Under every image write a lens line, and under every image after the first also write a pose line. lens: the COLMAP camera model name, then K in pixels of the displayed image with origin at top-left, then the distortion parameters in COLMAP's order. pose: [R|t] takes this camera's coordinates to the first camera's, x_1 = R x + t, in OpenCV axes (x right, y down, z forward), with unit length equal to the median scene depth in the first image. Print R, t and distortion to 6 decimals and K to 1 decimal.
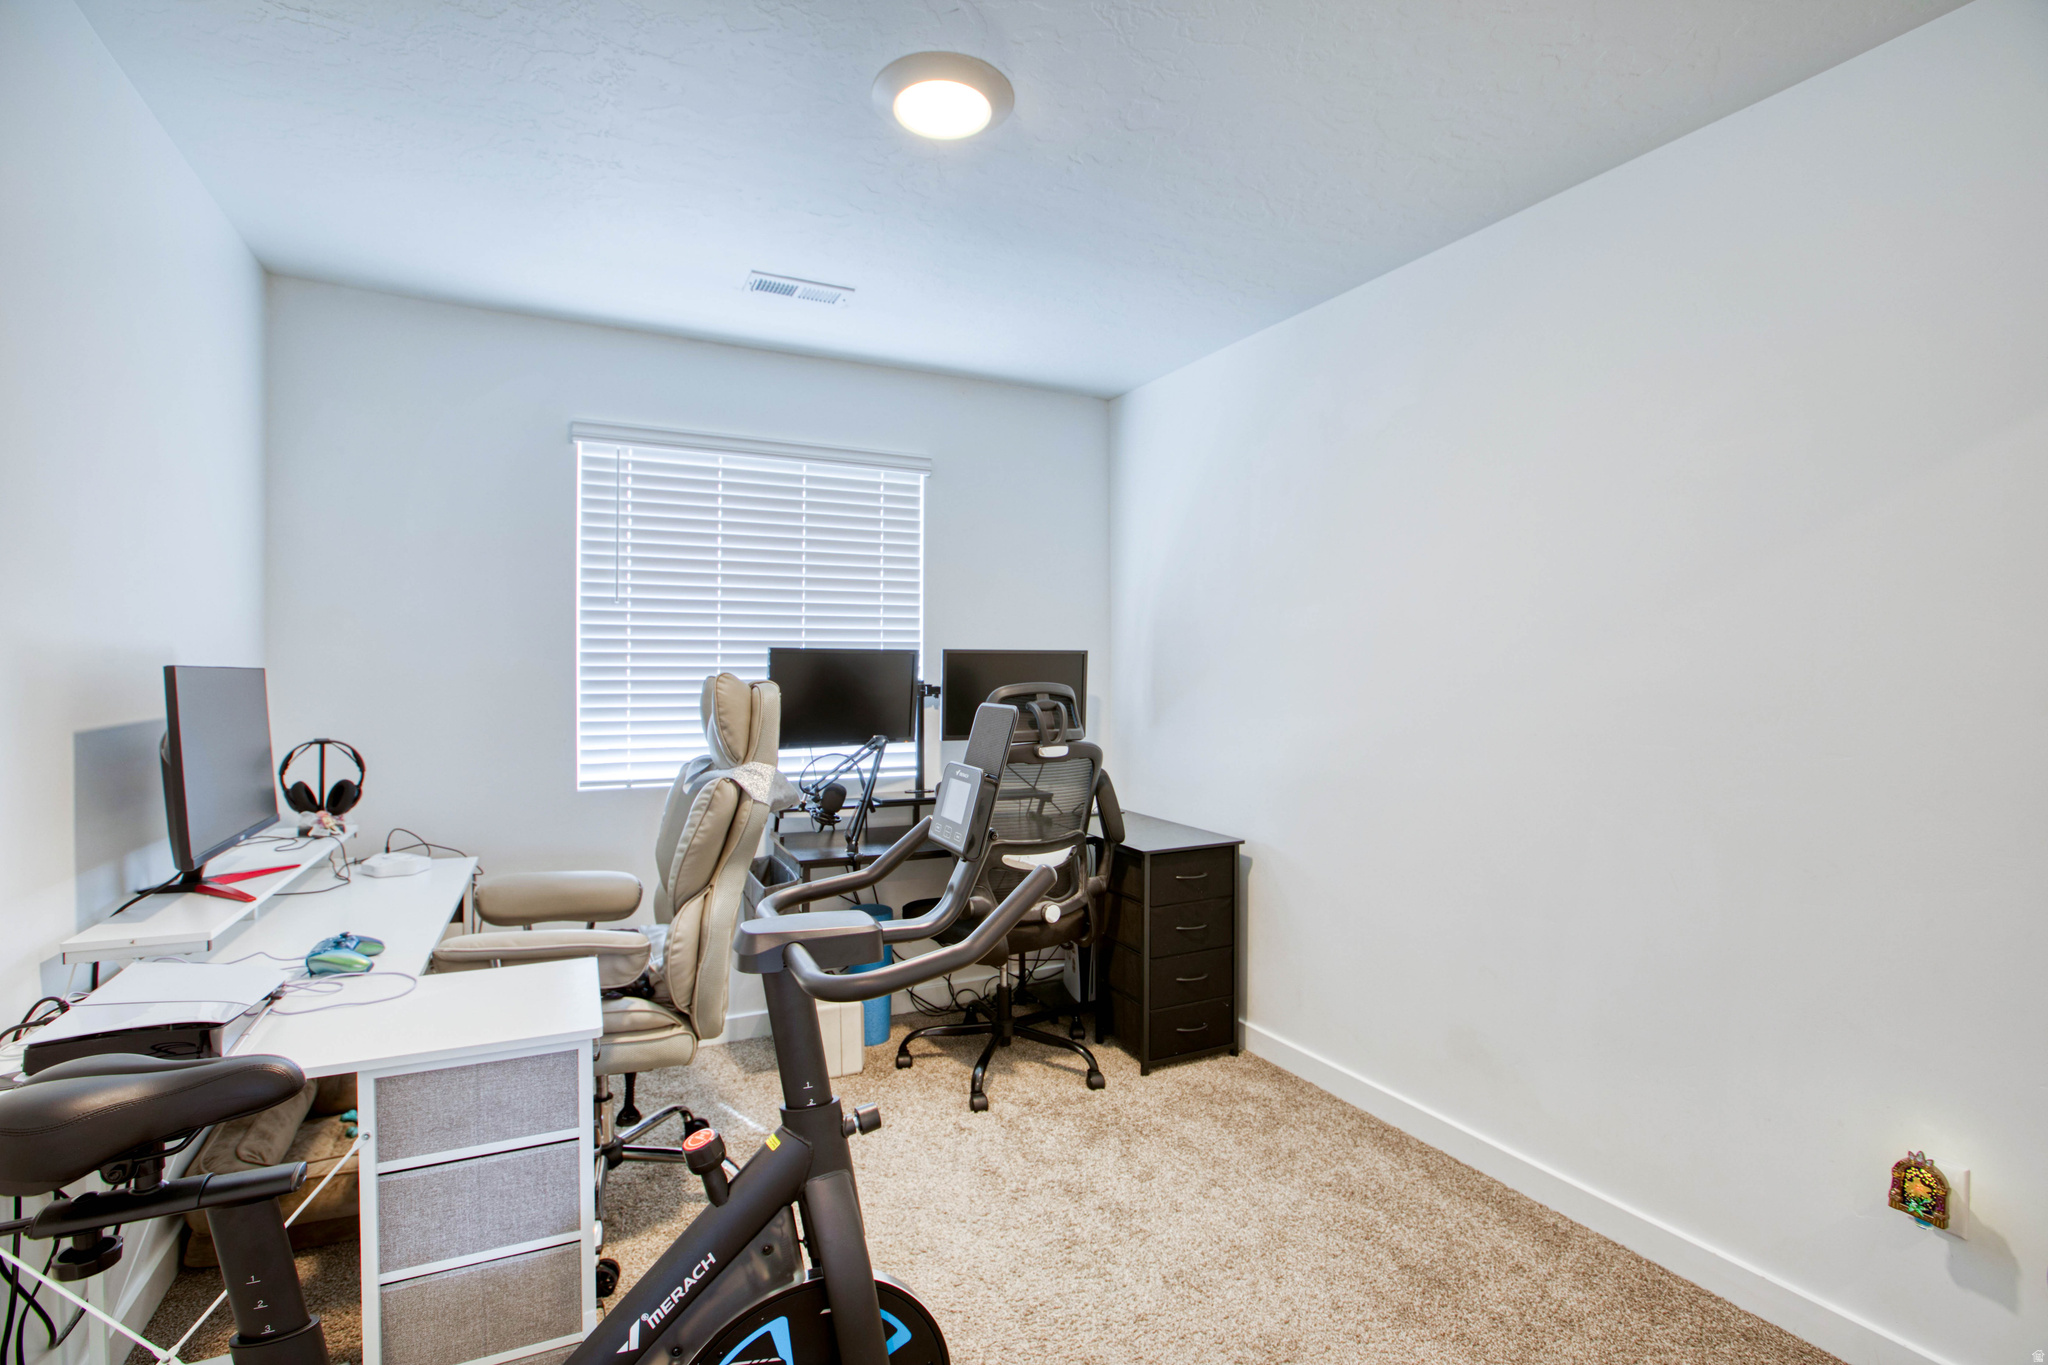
lens RADIAL K [[931.8, 0, 1023.4], [0, 931.8, 685.4], [0, 0, 1]] dist [-0.055375, 0.018714]
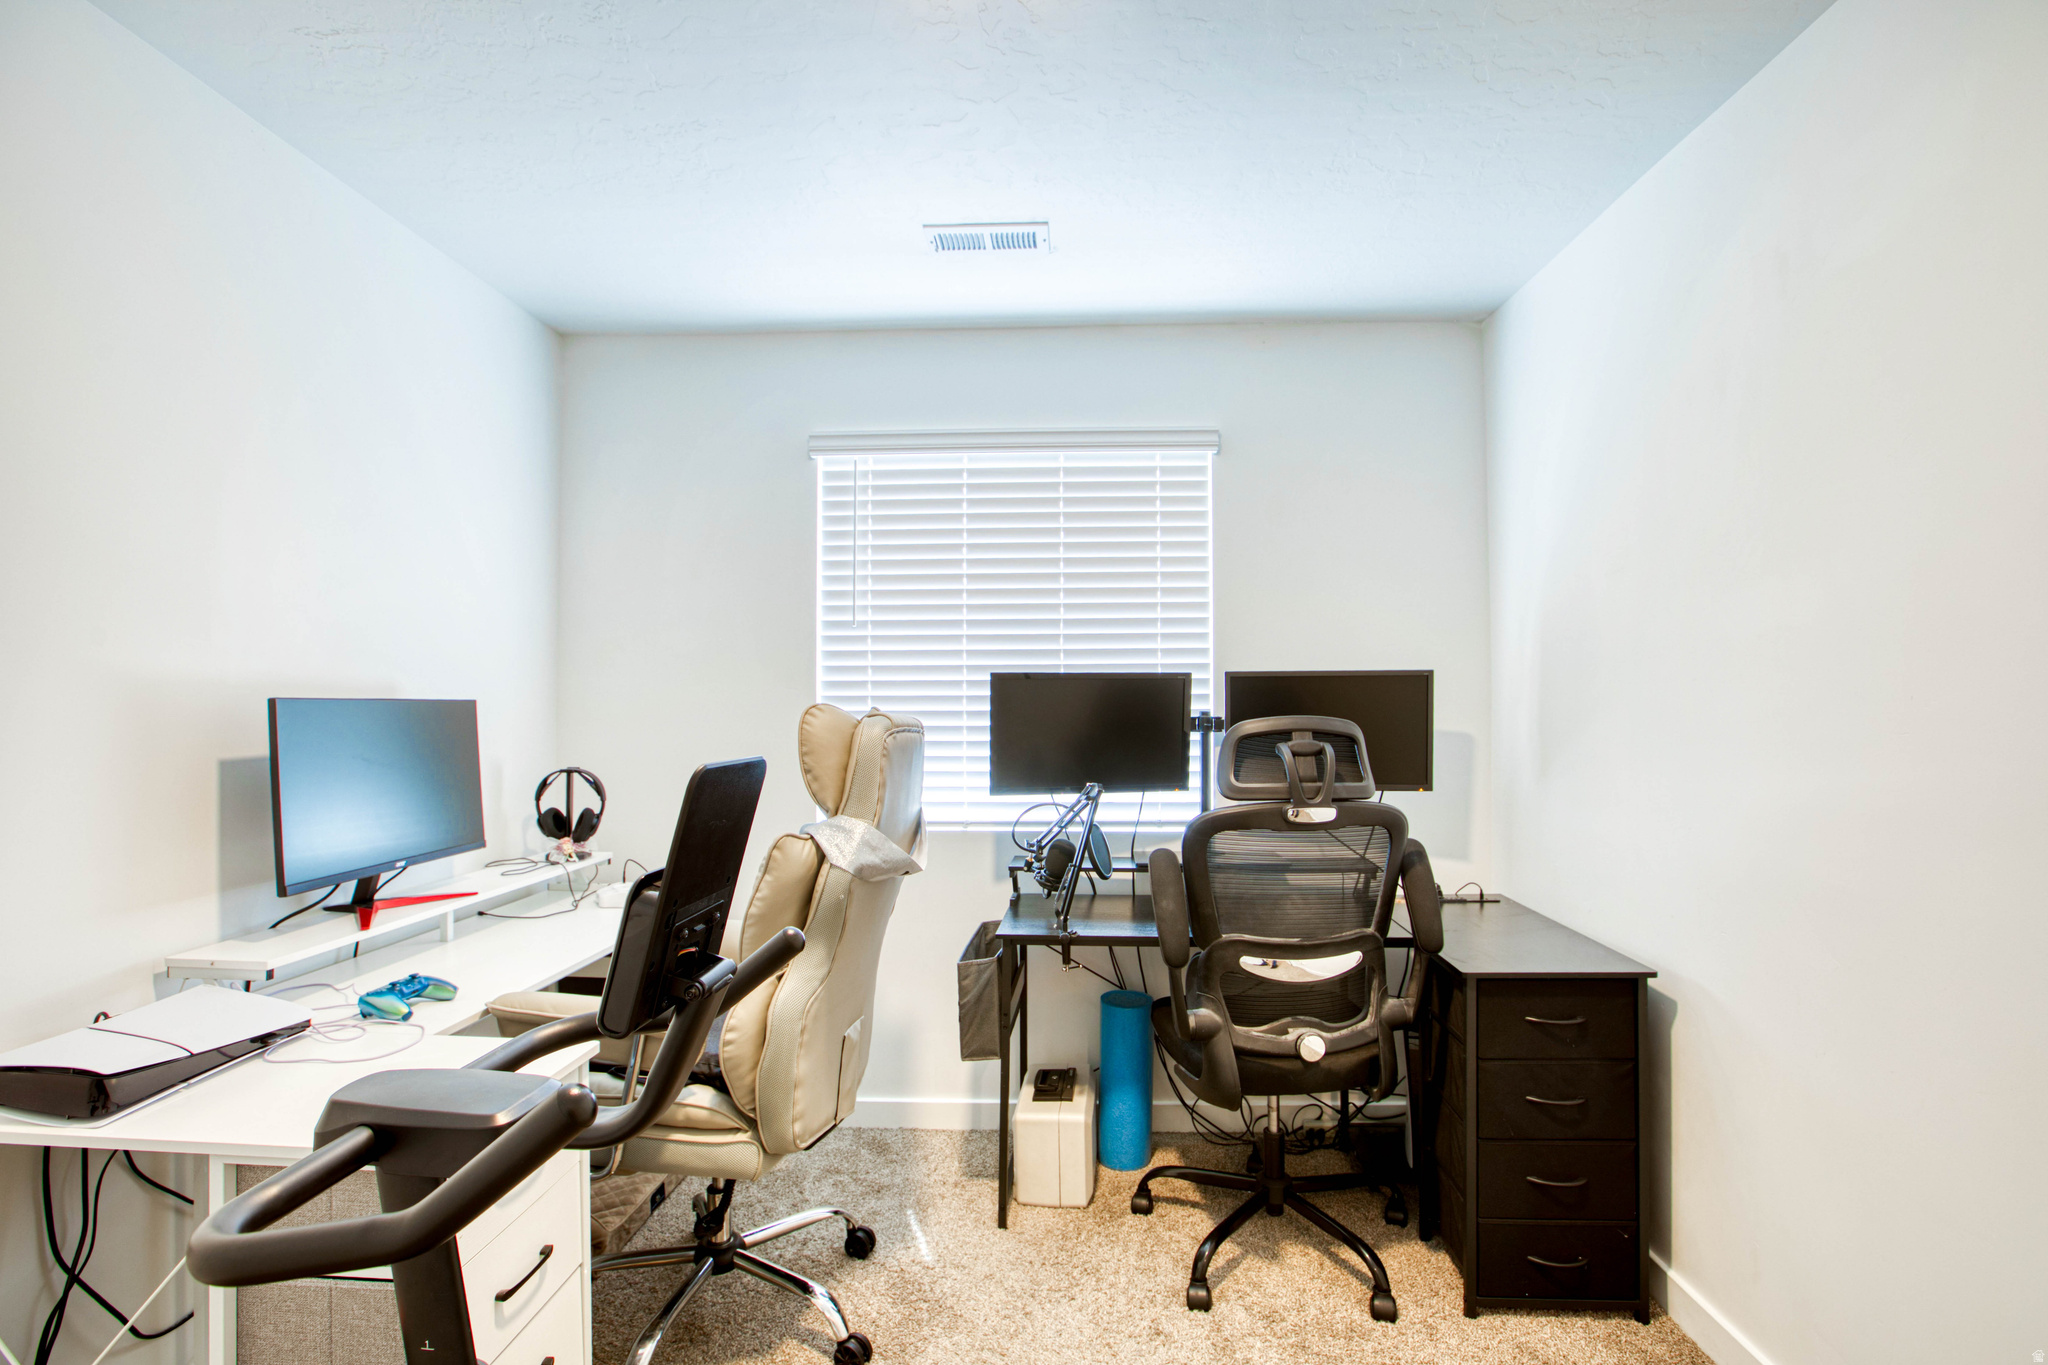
lens RADIAL K [[971.1, 0, 1046.5], [0, 971.1, 687.8], [0, 0, 1]] dist [-0.045861, 0.019310]
pose [[0.877085, -0.008605, -0.480257, 0.195248], [-0.003455, 0.999701, -0.024220, -0.005517], [0.480322, 0.022902, 0.876793, 0.253841]]
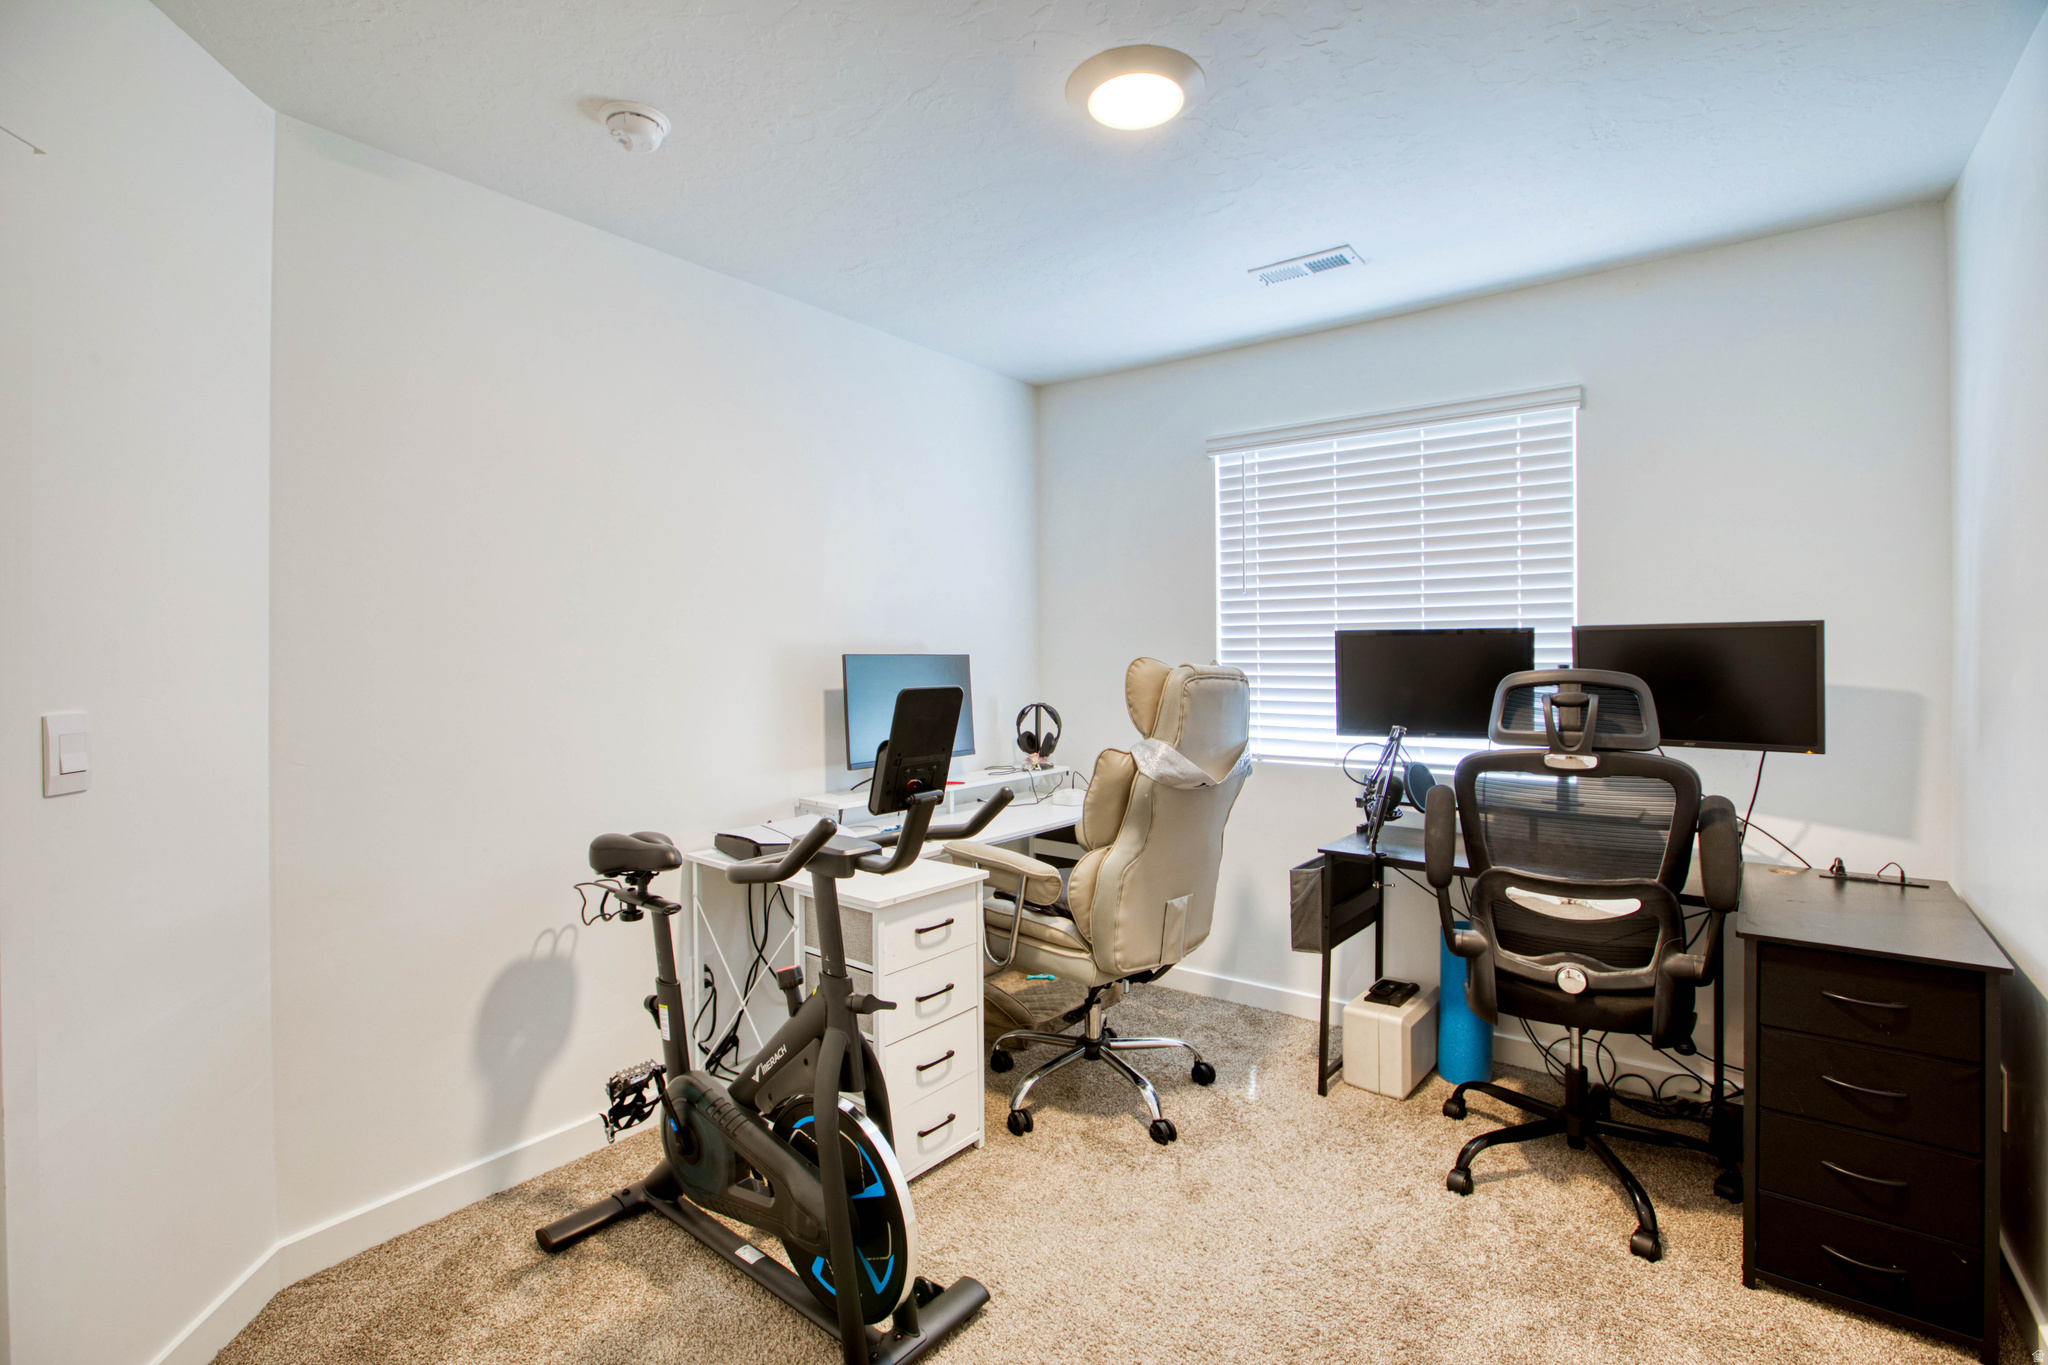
lens RADIAL K [[947.7, 0, 1033.4], [0, 947.7, 667.9], [0, 0, 1]] dist [-0.031830, 0.019542]
pose [[0.452836, 0.009464, -0.891544, 0.478145], [-0.007979, 0.999947, 0.006562, -0.005275], [0.891558, 0.004142, 0.452887, 0.263396]]
